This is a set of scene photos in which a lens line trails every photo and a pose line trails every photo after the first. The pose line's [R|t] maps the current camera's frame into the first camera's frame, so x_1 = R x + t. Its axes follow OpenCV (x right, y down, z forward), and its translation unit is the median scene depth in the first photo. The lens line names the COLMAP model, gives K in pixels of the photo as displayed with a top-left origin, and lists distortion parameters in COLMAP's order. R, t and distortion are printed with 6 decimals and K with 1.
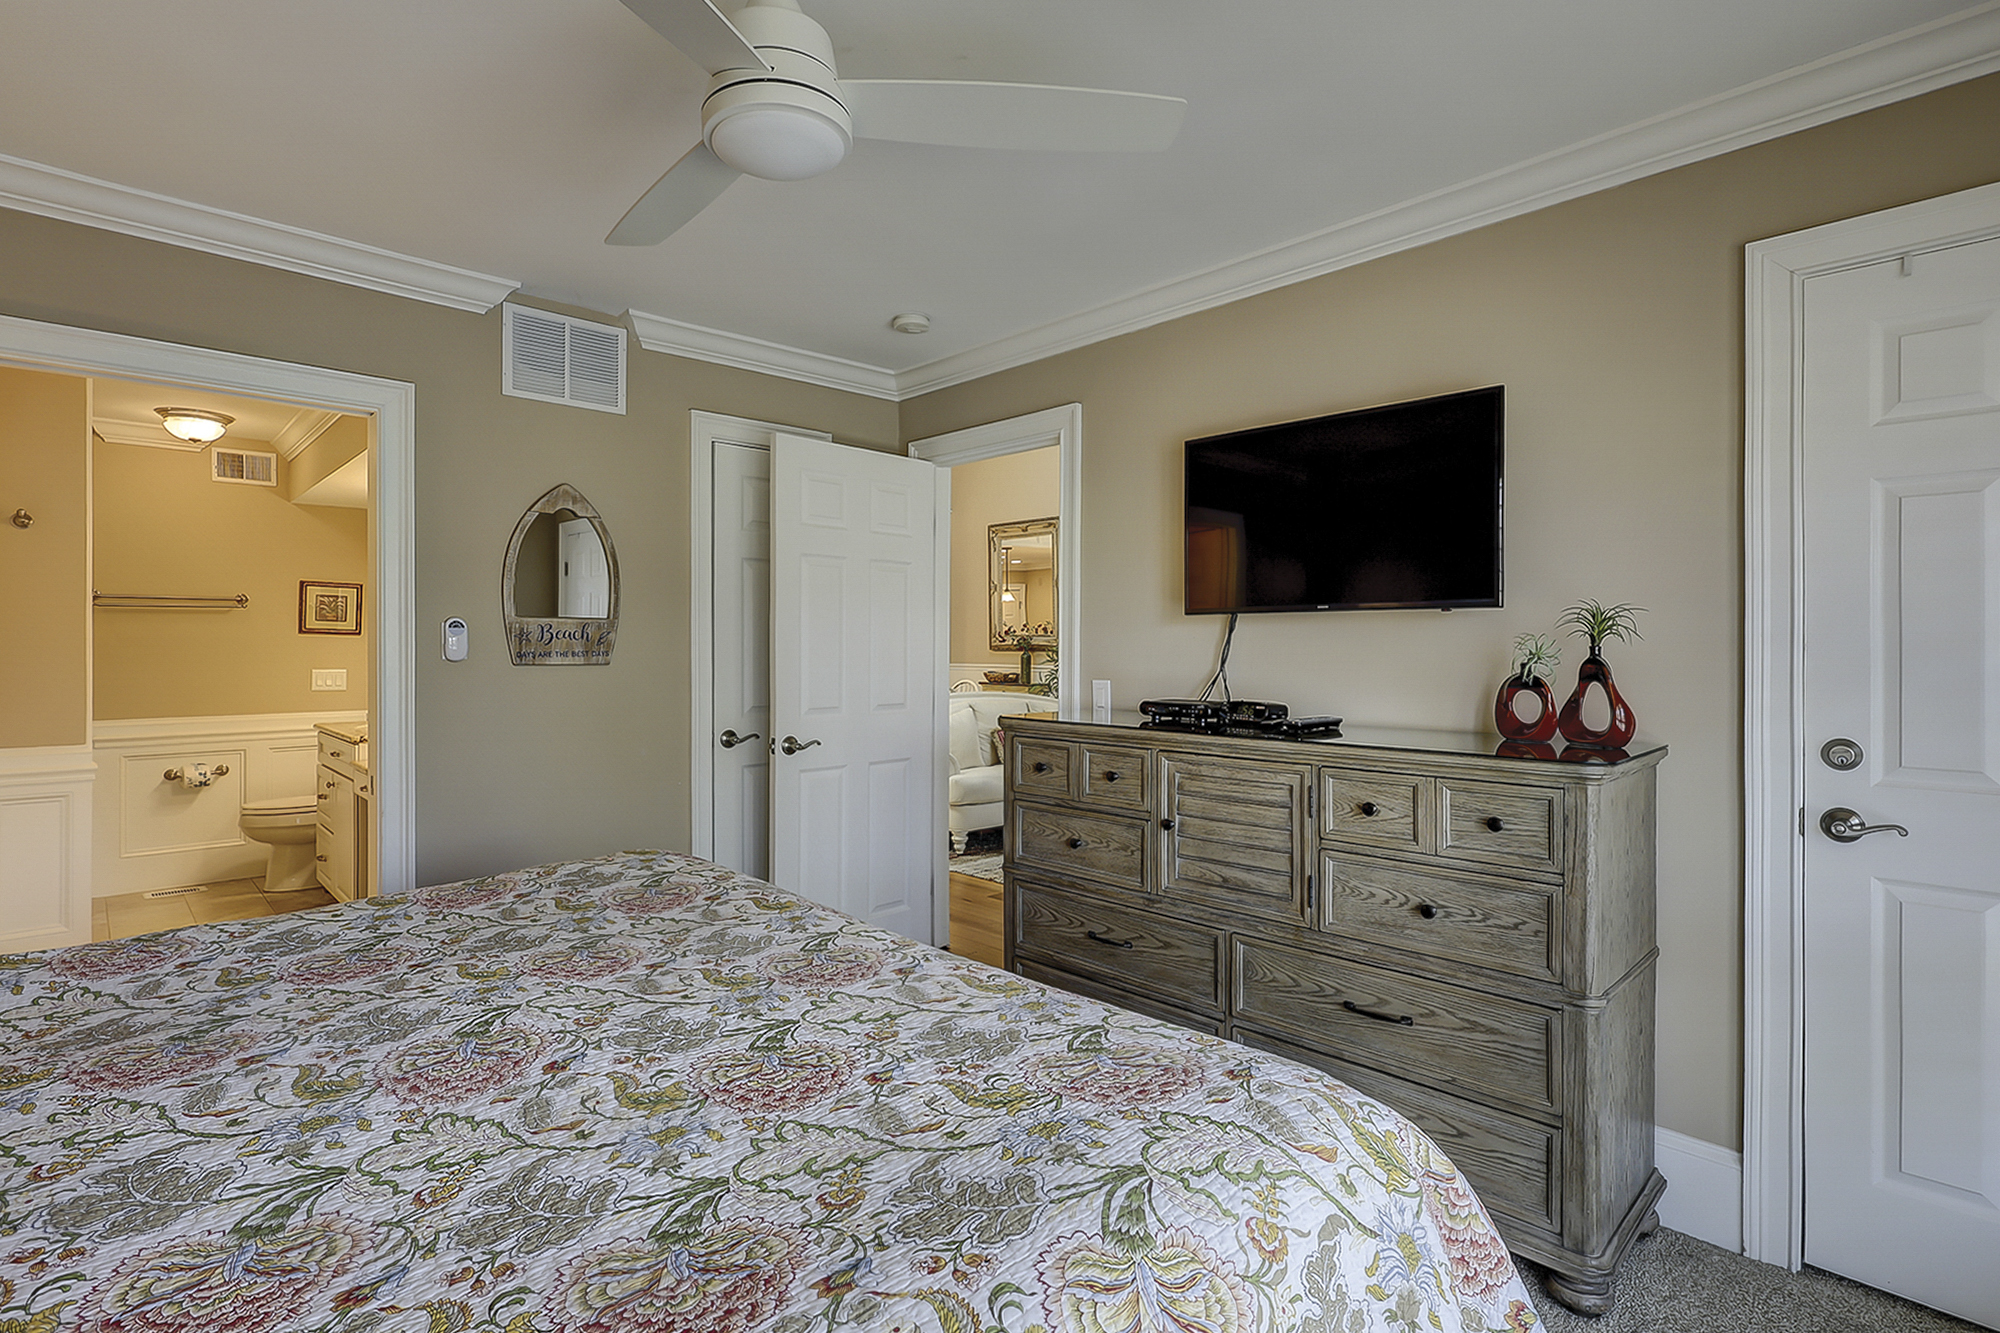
lens RADIAL K [[990.1, 0, 990.9], [0, 990.1, 658.1], [0, 0, 1]] dist [-0.001253, 0.000421]
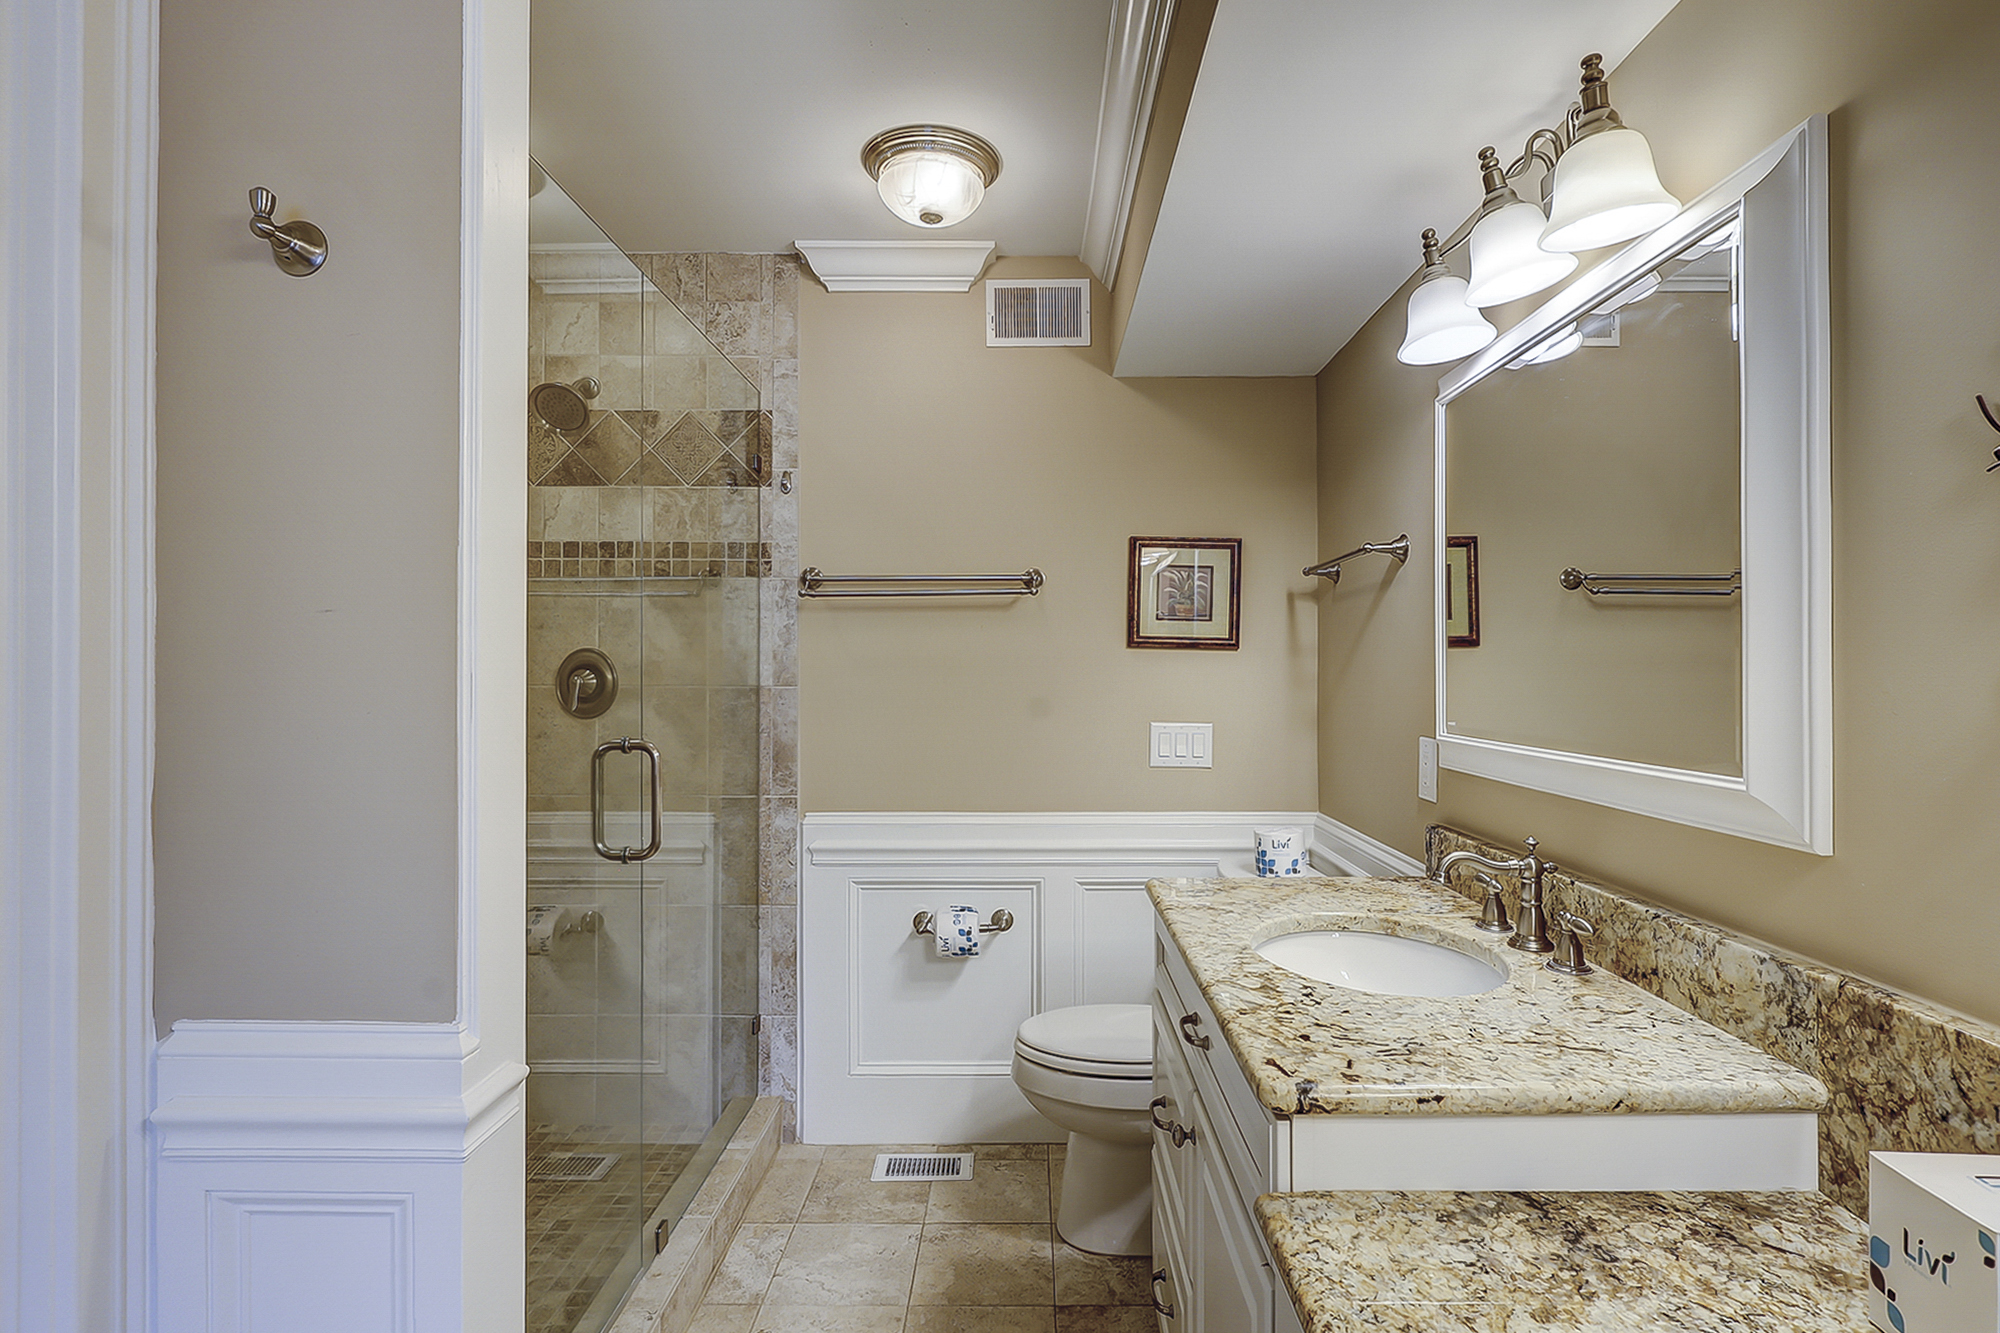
lens RADIAL K [[990.1, 0, 1005.9], [0, 990.1, 668.8], [0, 0, 1]] dist [-0.001253, 0.000421]
pose [[0.727921, -0.005141, -0.685642, -0.422837], [-0.004803, 0.999909, -0.012597, -0.007974], [0.685644, 0.012463, 0.727830, 0.624708]]
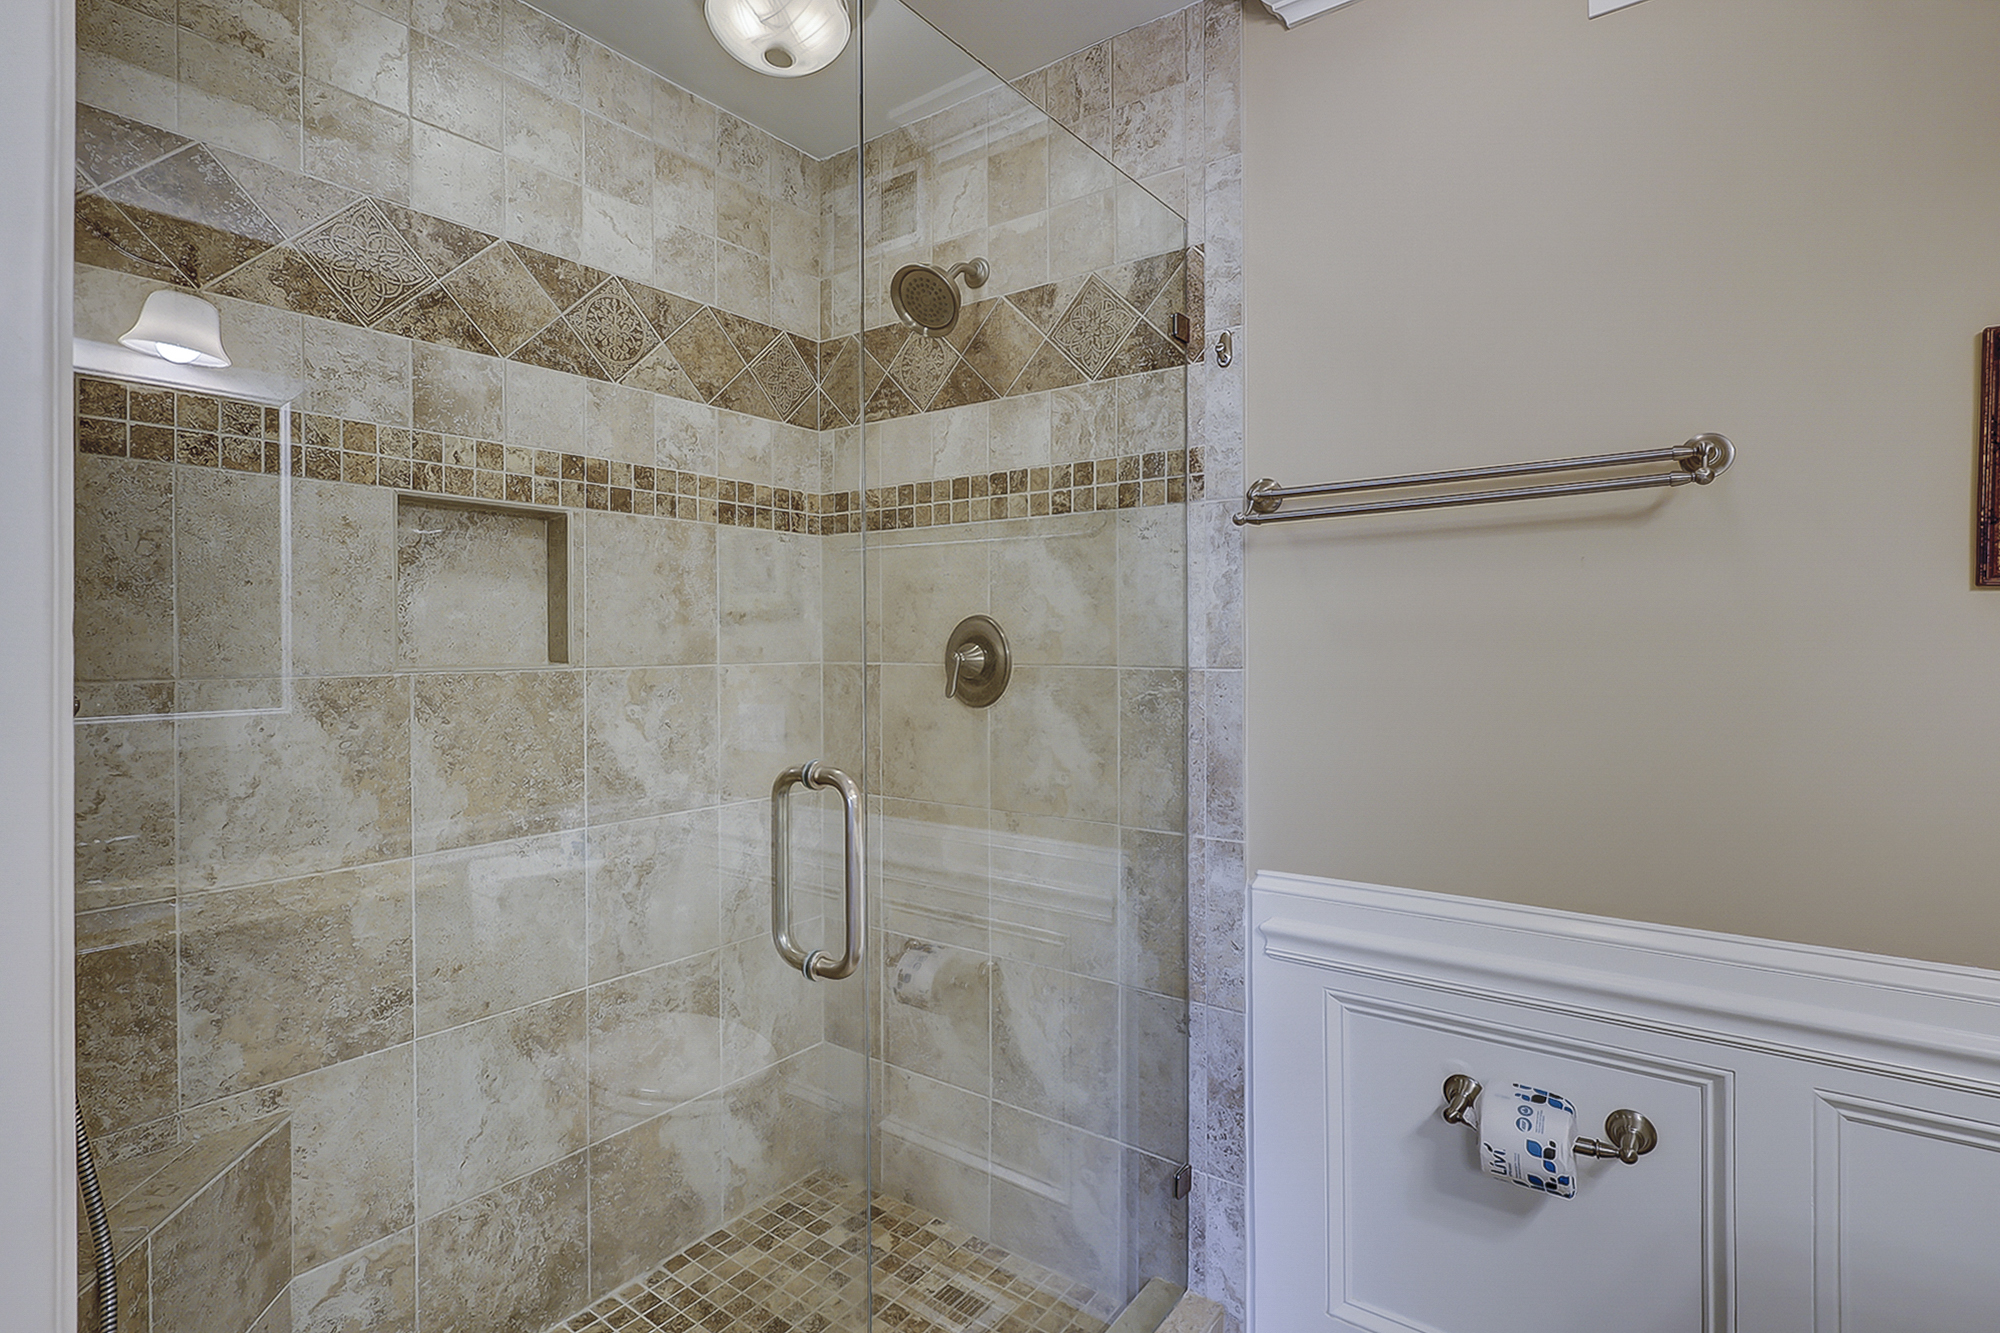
lens RADIAL K [[990.1, 0, 969.7], [0, 990.1, 645.0], [0, 0, 1]] dist [-0.001253, 0.000421]
pose [[0.187507, -0.004665, -0.982252, -0.548771], [-0.006131, 0.999964, -0.005920, -0.010019], [0.982244, 0.007132, 0.187471, 0.772887]]
